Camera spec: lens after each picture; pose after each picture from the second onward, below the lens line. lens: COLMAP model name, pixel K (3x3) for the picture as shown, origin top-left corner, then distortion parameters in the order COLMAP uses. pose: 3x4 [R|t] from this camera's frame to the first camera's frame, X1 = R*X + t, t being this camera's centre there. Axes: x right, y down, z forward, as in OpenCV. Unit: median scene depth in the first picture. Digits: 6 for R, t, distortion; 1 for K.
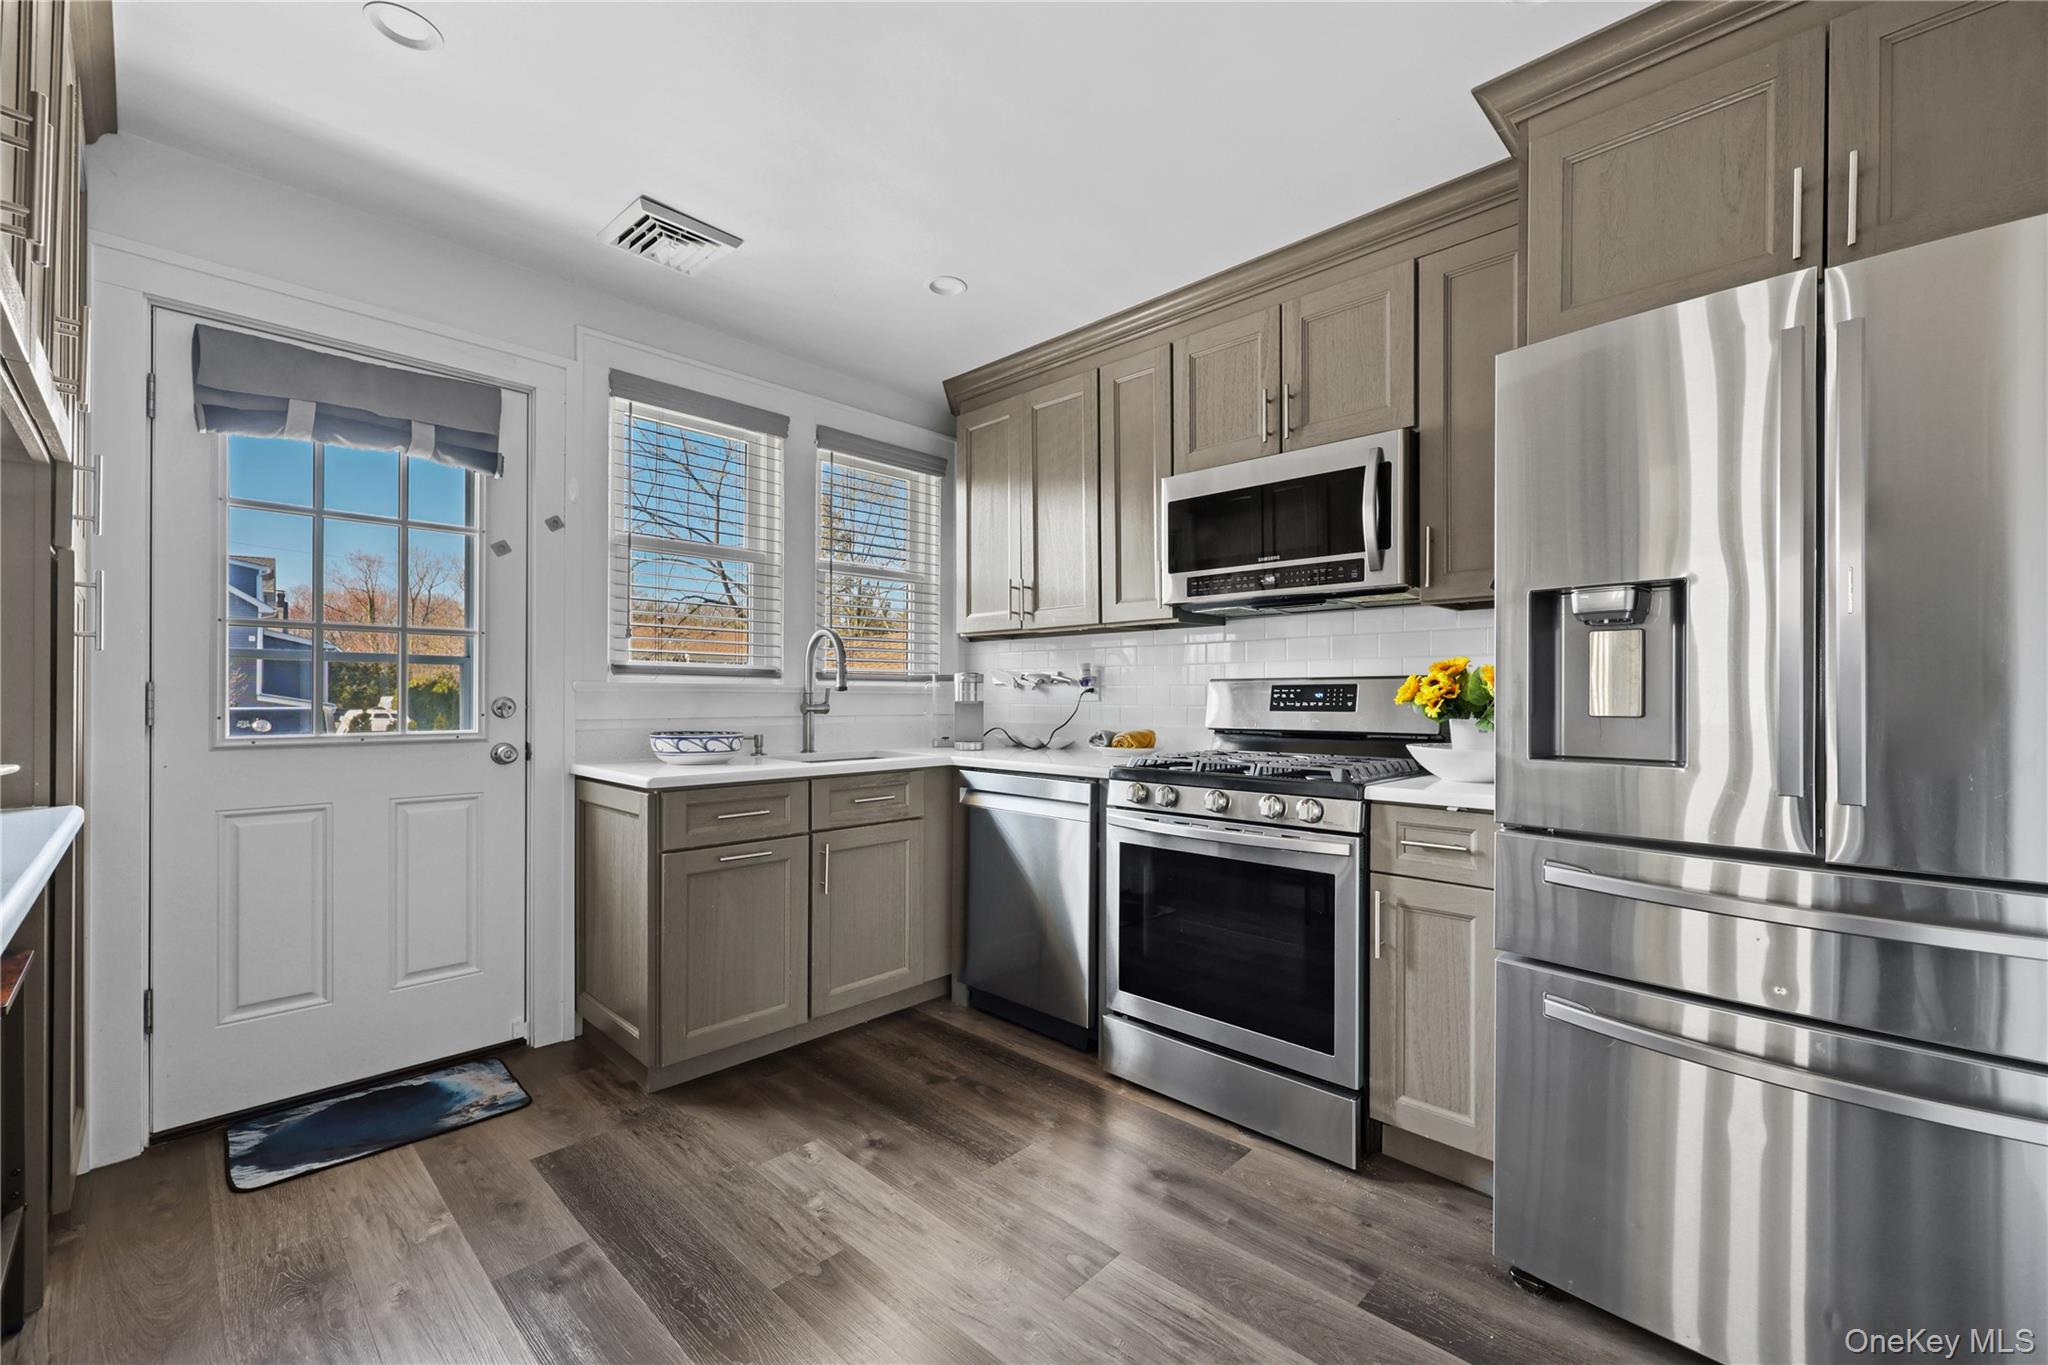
lens RADIAL K [[833.7, 0, 1040.0], [0, 833.7, 695.3], [0, 0, 1]] dist [0.000268, 0.000372]
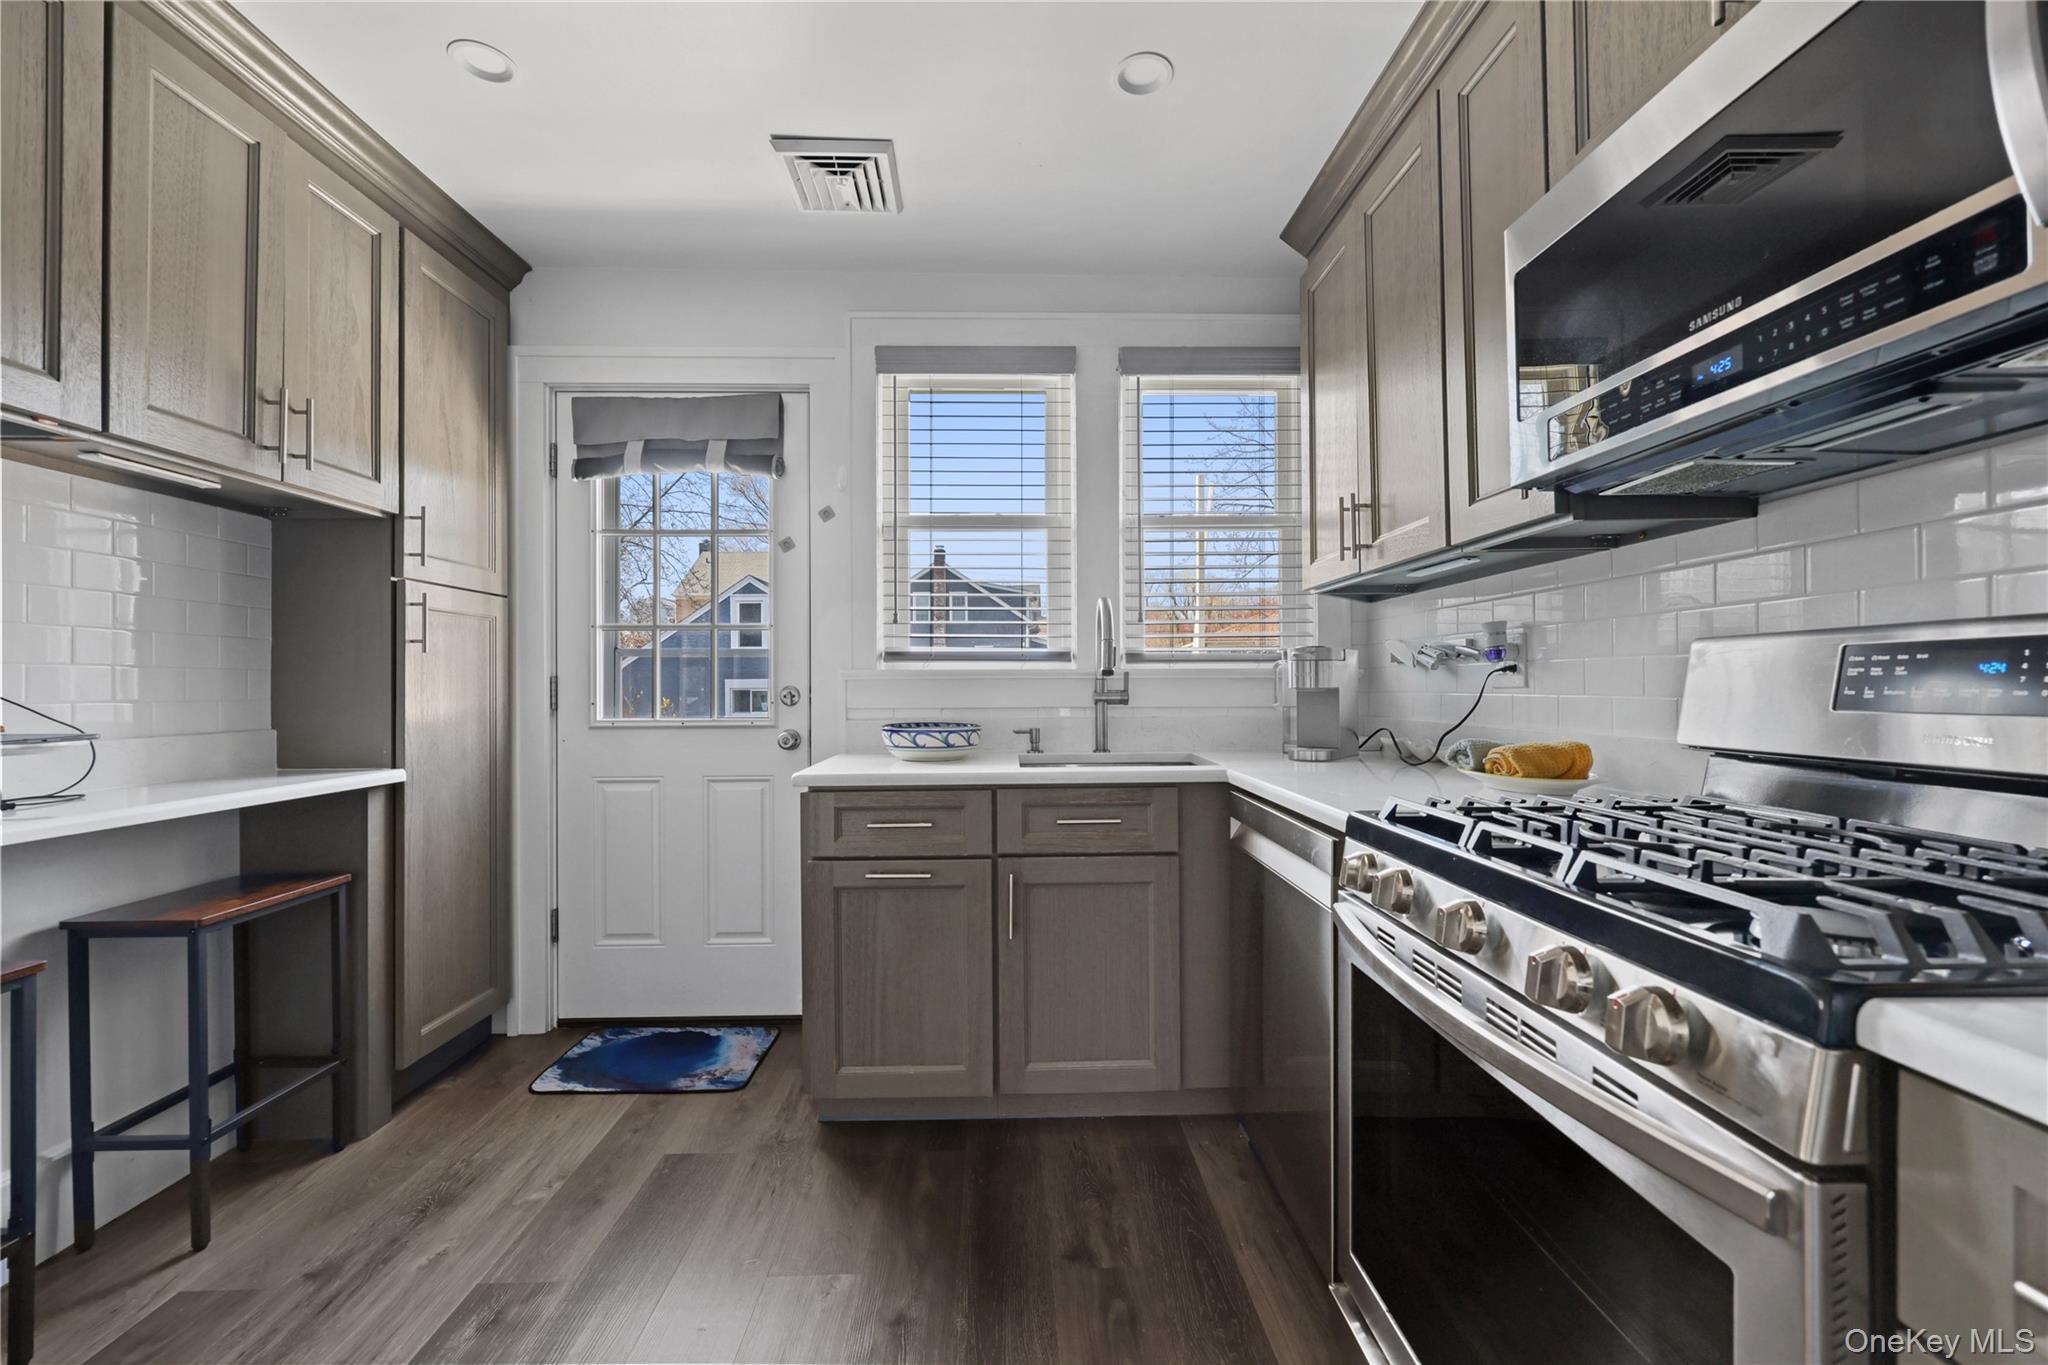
lens RADIAL K [[822.7, 0, 1028.0], [0, 822.7, 682.1], [0, 0, 1]] dist [0.002528, 0.000005]
pose [[0.702846, -0.008512, -0.711291, 0.307995], [0.008819, 0.999956, -0.003253, 0.003175], [0.711287, -0.003987, 0.702890, 0.488988]]
